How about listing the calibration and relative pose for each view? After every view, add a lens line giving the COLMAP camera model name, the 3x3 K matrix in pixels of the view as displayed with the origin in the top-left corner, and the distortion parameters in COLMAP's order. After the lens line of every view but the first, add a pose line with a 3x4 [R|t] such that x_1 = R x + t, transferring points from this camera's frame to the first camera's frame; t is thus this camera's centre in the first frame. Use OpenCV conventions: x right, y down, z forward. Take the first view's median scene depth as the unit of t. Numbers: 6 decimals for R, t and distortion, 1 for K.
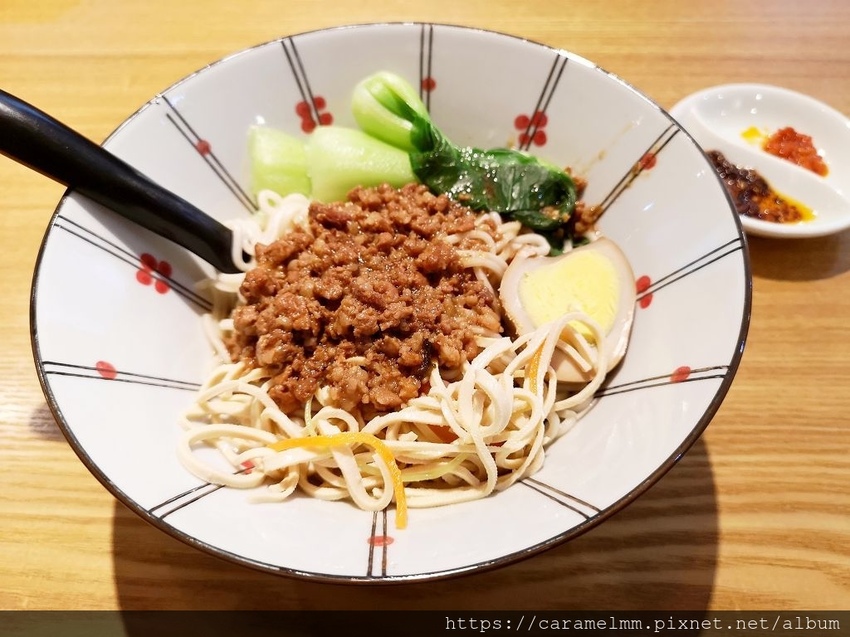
lens RADIAL K [[667.1, 0, 425.0], [0, 667.1, 318.5], [0, 0, 1]] dist [0.056856, -0.068512]
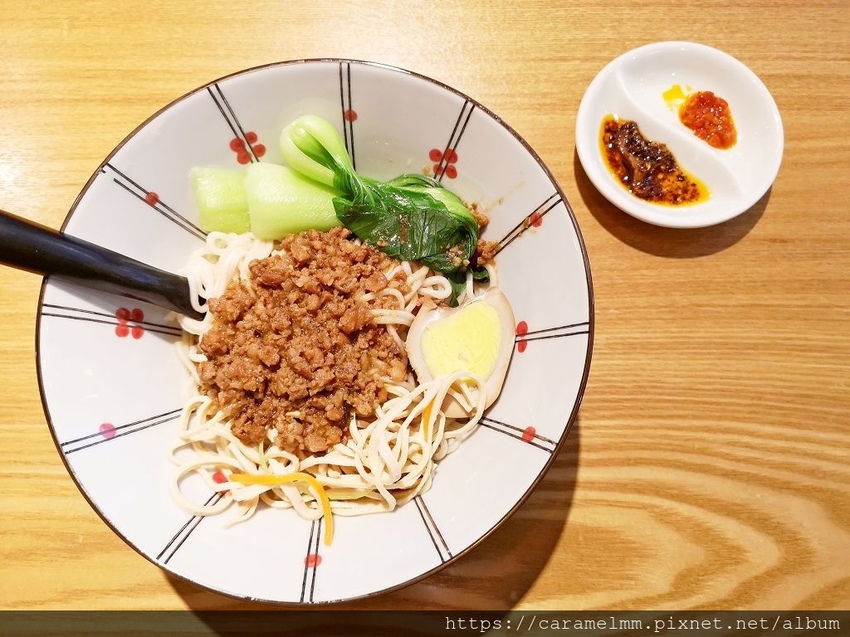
lens RADIAL K [[678.8, 0, 423.4], [0, 678.8, 279.5], [0, 0, 1]] dist [0.085871, -0.082956]
pose [[0.999672, -0.019011, -0.017157, 0.155523], [0.024063, 0.926557, 0.375385, -0.583440], [0.008760, -0.375675, 0.926710, -0.133217]]
